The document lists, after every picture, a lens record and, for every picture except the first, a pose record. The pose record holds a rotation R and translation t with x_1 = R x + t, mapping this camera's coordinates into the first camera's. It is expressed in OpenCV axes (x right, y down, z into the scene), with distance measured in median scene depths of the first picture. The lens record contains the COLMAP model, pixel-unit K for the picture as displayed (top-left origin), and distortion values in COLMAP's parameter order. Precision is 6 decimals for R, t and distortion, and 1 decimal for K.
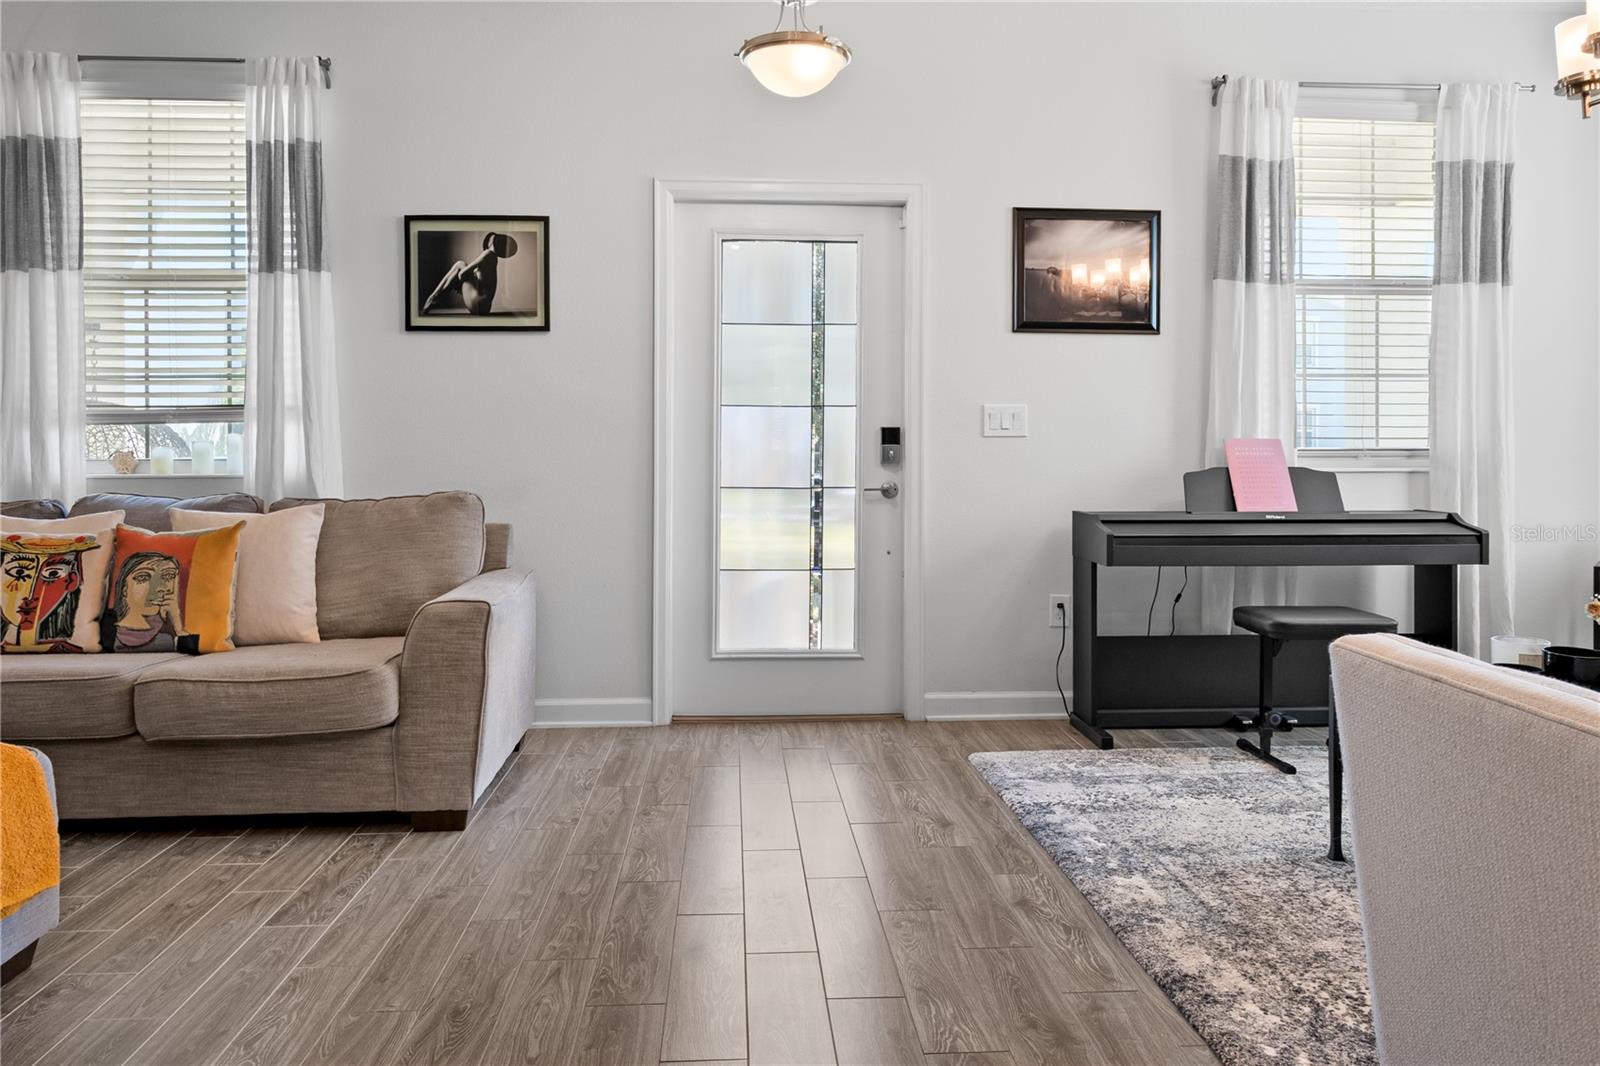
lens RADIAL K [[1132.4, 0, 798.1], [0, 1132.4, 503.8], [0, 0, 1]] dist [-0.006219, -0.001100]
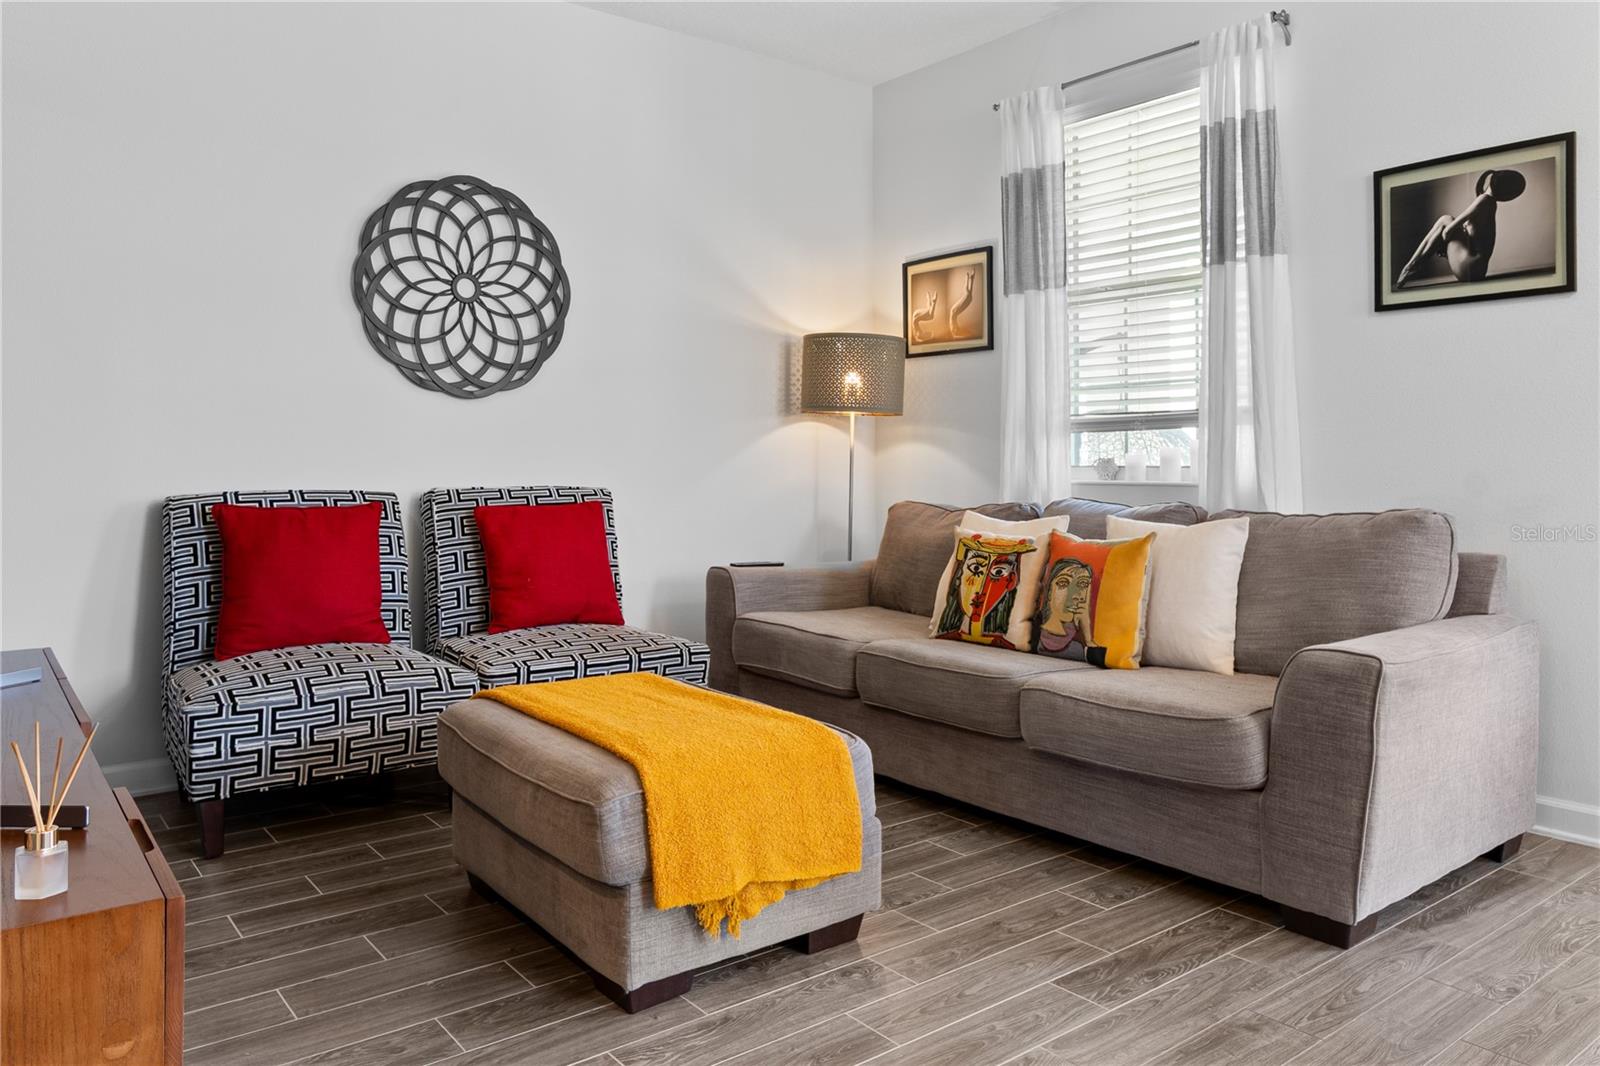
lens RADIAL K [[1128.9, 0, 798.3], [0, 1128.9, 485.4], [0, 0, 1]] dist [-0.004181, 0.002430]
pose [[0.567790, 0.019707, -0.822938, 0.110496], [-0.037788, 0.999283, -0.002142, -0.010828], [0.822306, 0.032313, 0.568127, 0.228725]]
